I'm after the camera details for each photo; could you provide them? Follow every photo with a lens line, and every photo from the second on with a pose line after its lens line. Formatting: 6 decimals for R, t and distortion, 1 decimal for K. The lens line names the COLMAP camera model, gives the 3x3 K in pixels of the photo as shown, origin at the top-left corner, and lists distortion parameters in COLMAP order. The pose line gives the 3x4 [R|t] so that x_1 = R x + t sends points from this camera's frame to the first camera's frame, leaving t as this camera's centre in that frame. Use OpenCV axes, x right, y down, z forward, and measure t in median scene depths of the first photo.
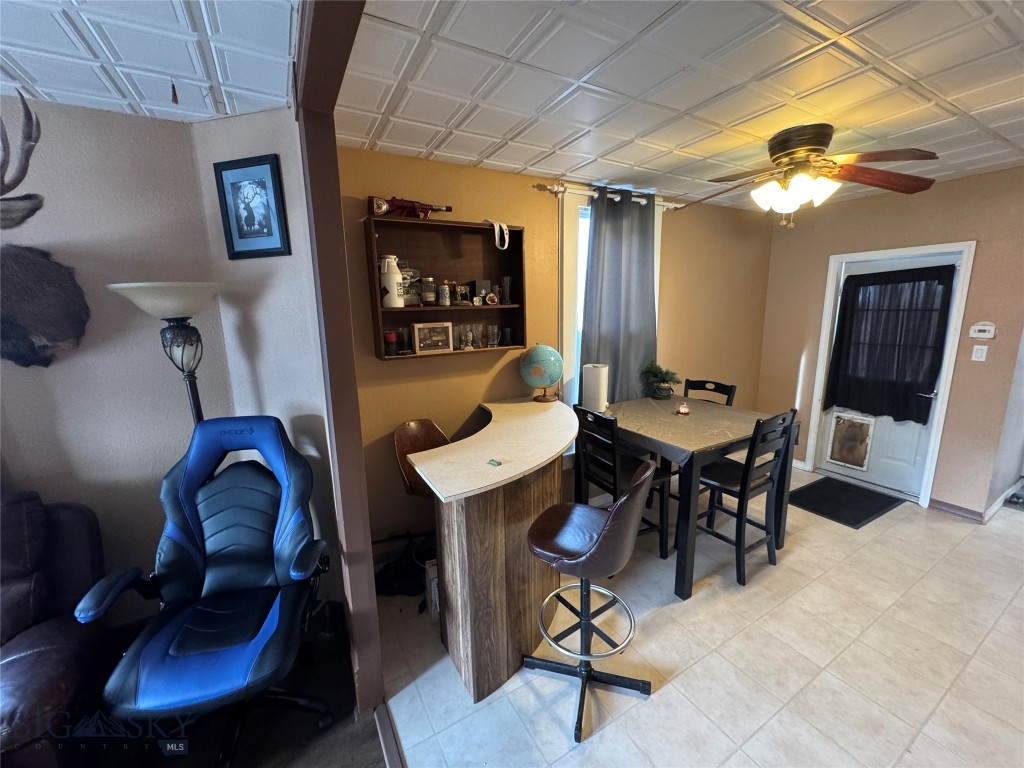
lens RADIAL K [[408.8, 0, 511.2], [0, 408.8, 385.7], [0, 0, 1]] dist [-0.002588, 0.000035]
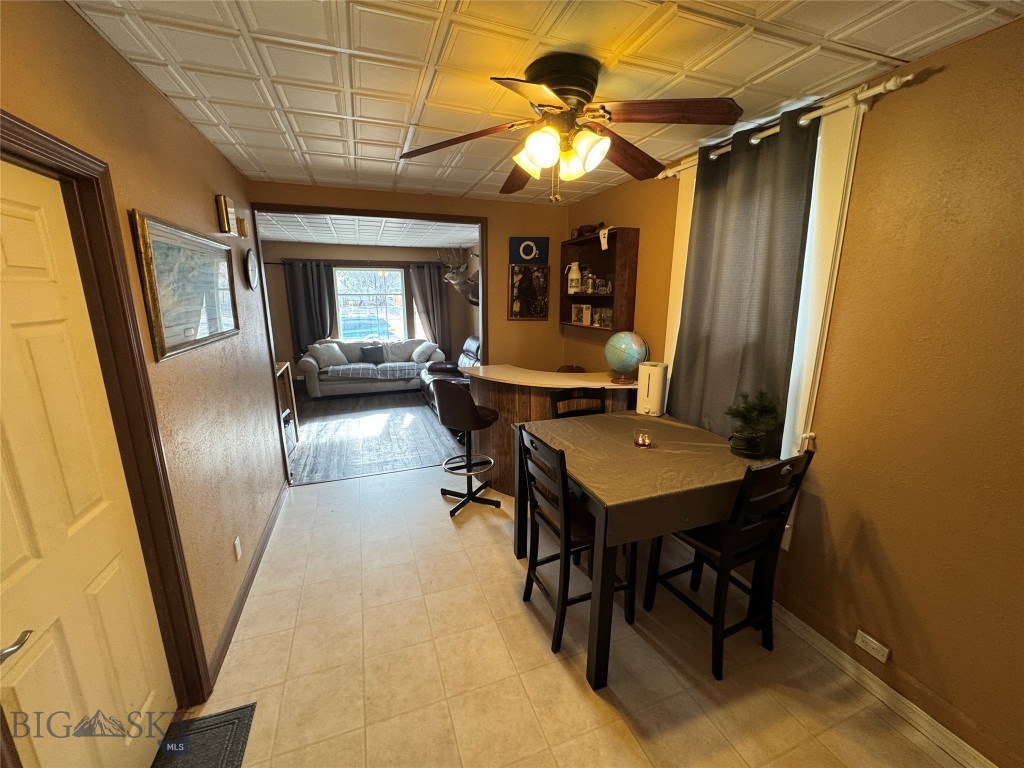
lens RADIAL K [[408.8, 0, 511.2], [0, 408.8, 385.7], [0, 0, 1]] dist [-0.002588, 0.000035]
pose [[-0.171488, 0.239644, -0.955595, 1.386615], [-0.184211, 0.945058, 0.270059, -0.231747], [0.967811, 0.222344, -0.117921, 0.996637]]
